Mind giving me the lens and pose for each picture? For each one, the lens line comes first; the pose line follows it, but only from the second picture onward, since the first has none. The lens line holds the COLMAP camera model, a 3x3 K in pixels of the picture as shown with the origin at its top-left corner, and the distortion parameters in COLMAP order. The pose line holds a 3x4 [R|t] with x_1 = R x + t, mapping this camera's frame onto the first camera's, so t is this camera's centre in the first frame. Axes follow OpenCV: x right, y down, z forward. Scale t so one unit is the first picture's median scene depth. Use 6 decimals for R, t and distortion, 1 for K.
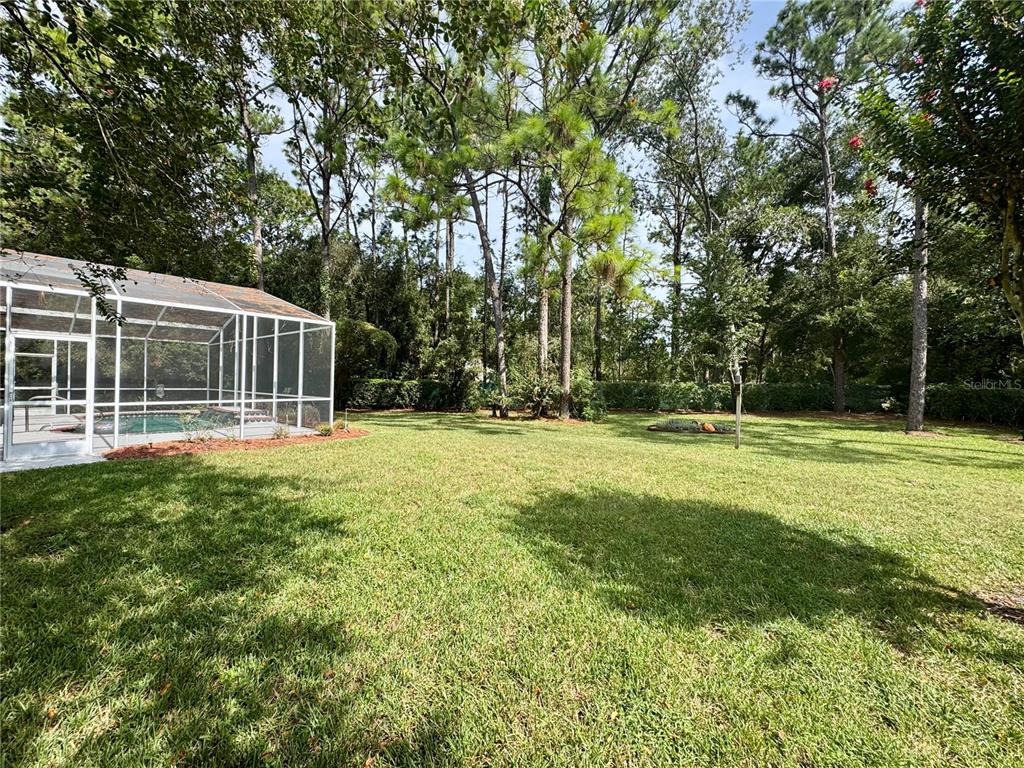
lens RADIAL K [[409.6, 0, 512.0], [0, 409.6, 384.0], [0, 0, 1]] dist [-0.002655, -0.000302]
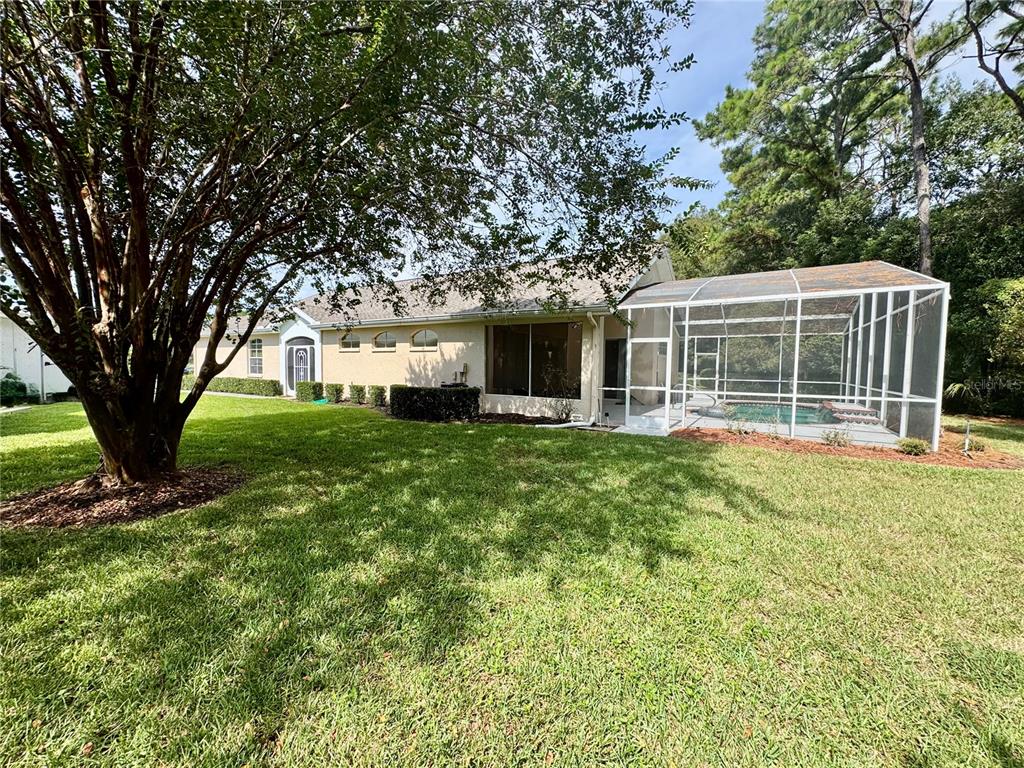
lens RADIAL K [[409.6, 0, 512.0], [0, 409.6, 384.0], [0, 0, 1]] dist [-0.002655, -0.000302]
pose [[0.126397, 0.026394, -0.991629, 0.242533], [-0.012862, 0.999606, 0.024966, 0.003245], [0.991896, 0.009598, 0.126687, 0.494759]]
